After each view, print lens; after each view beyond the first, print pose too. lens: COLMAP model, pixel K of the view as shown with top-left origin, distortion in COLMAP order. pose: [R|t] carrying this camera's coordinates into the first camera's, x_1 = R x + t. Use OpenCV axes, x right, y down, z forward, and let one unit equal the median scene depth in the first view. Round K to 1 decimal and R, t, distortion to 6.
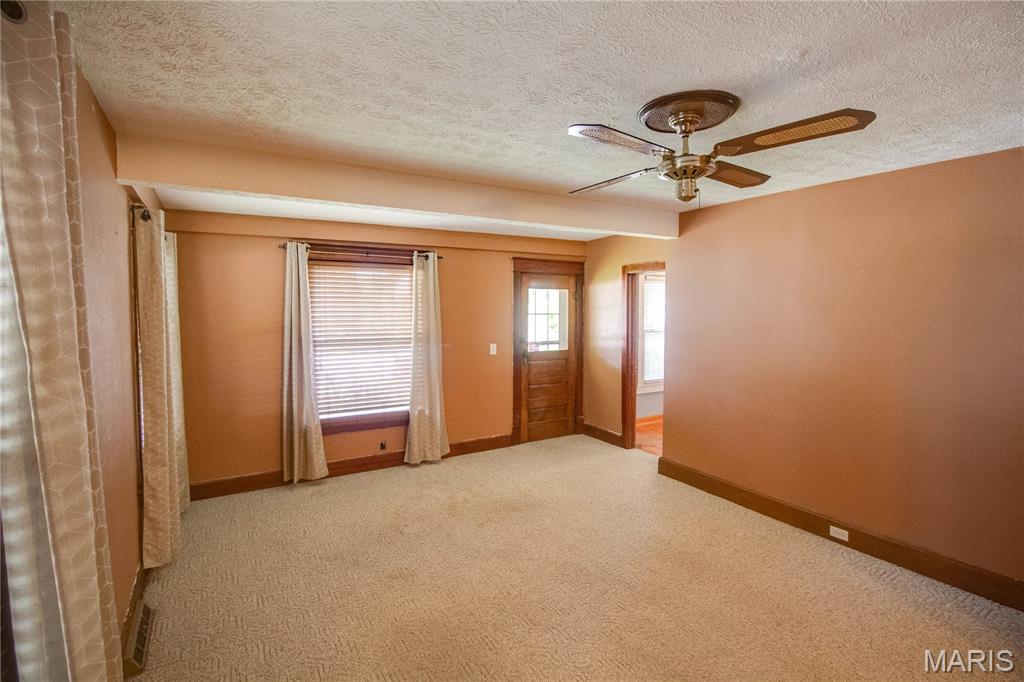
lens RADIAL K [[500.4, 0, 513.2], [0, 500.4, 323.2], [0, 0, 1]] dist [0.006299, -0.015478]
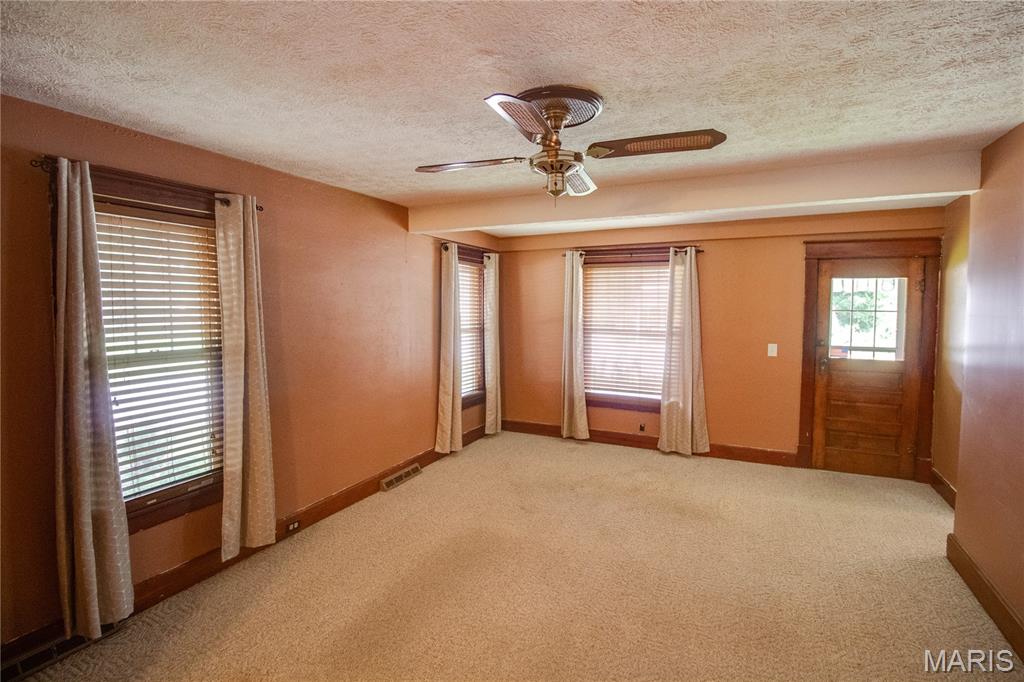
lens RADIAL K [[500.4, 0, 513.2], [0, 500.4, 323.2], [0, 0, 1]] dist [0.006299, -0.015478]
pose [[0.532196, 0.036649, -0.845828, 0.510912], [-0.028610, 0.999271, 0.025296, -0.004626], [0.846138, 0.010736, 0.532856, 0.170806]]
